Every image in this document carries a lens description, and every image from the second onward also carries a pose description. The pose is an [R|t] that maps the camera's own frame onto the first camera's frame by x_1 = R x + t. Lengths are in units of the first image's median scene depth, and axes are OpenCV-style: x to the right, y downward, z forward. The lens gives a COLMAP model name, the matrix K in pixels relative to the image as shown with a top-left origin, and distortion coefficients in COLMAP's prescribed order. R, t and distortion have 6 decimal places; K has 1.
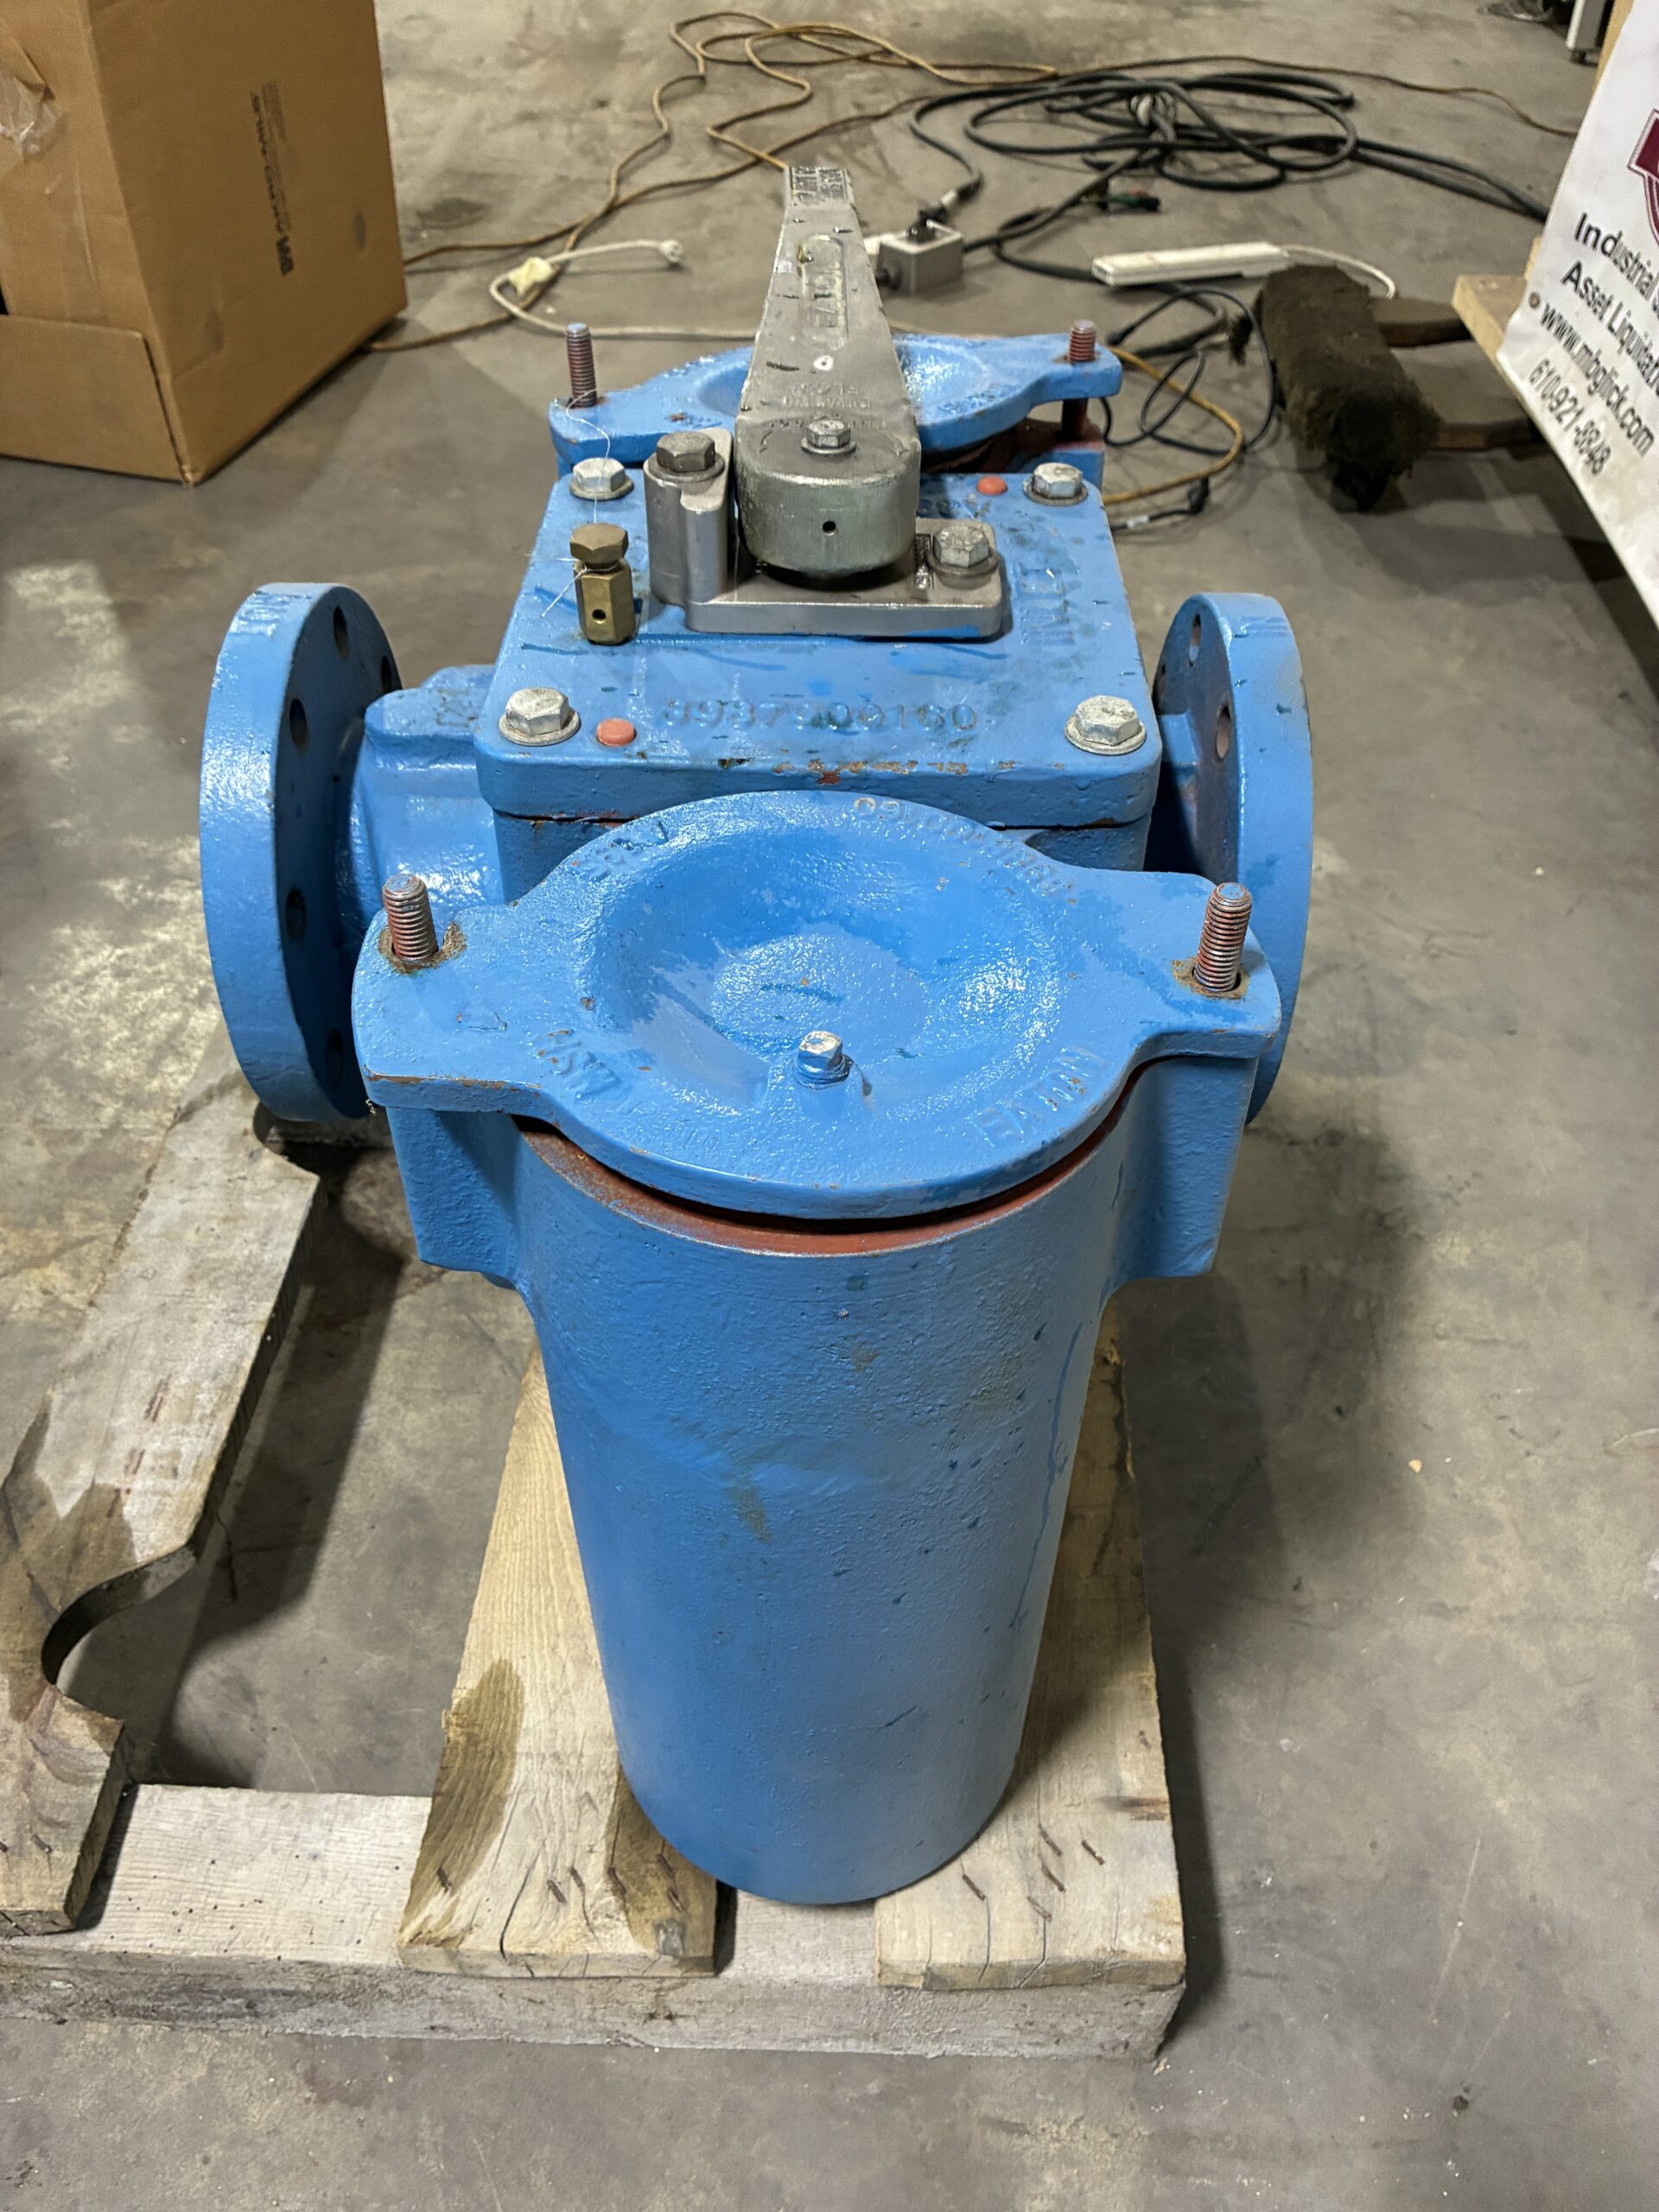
lens RADIAL K [[1668.1, 0, 830.9], [0, 1668.1, 1101.7], [0, 0, 1]] dist [0.002307, -0.003768]
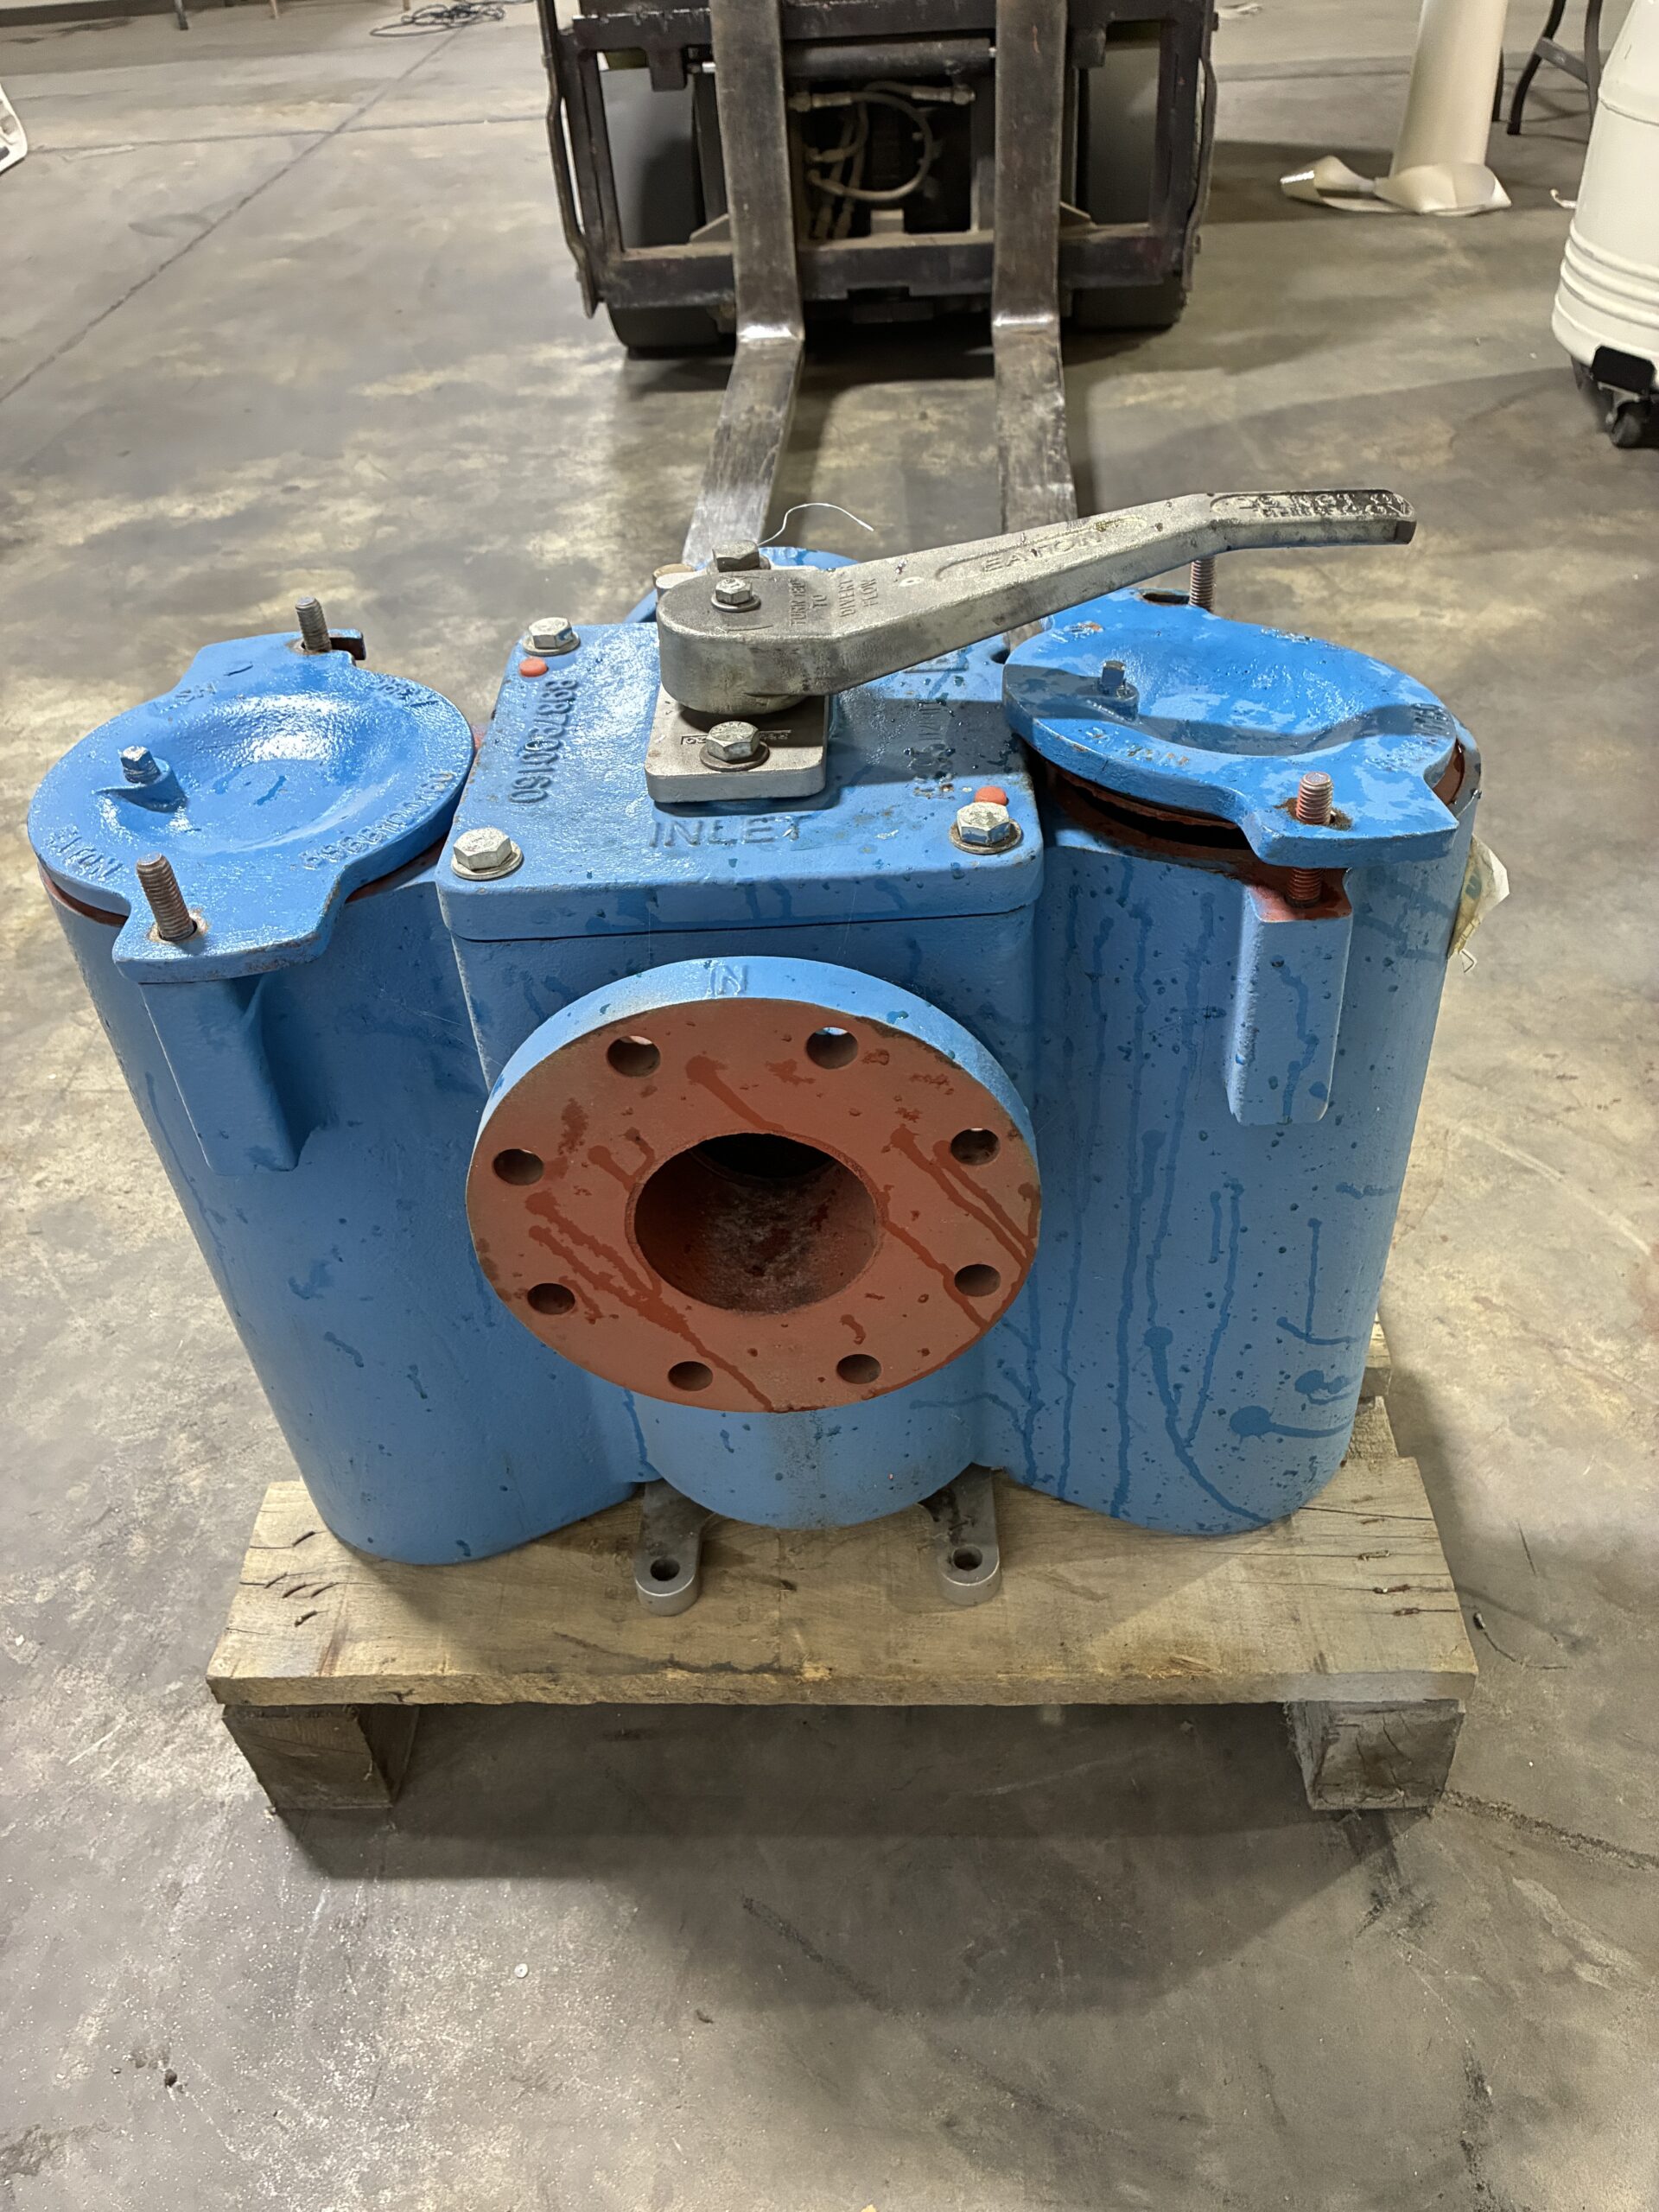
lens RADIAL K [[1668.1, 0, 832.7], [0, 1668.1, 1107.3], [0, 0, 1]] dist [0.002307, -0.003768]
pose [[0.005331, 0.648952, -0.760811, 0.840278], [-0.638283, 0.587884, 0.496978, -0.625115], [0.769783, 0.482963, 0.417349, 0.593724]]
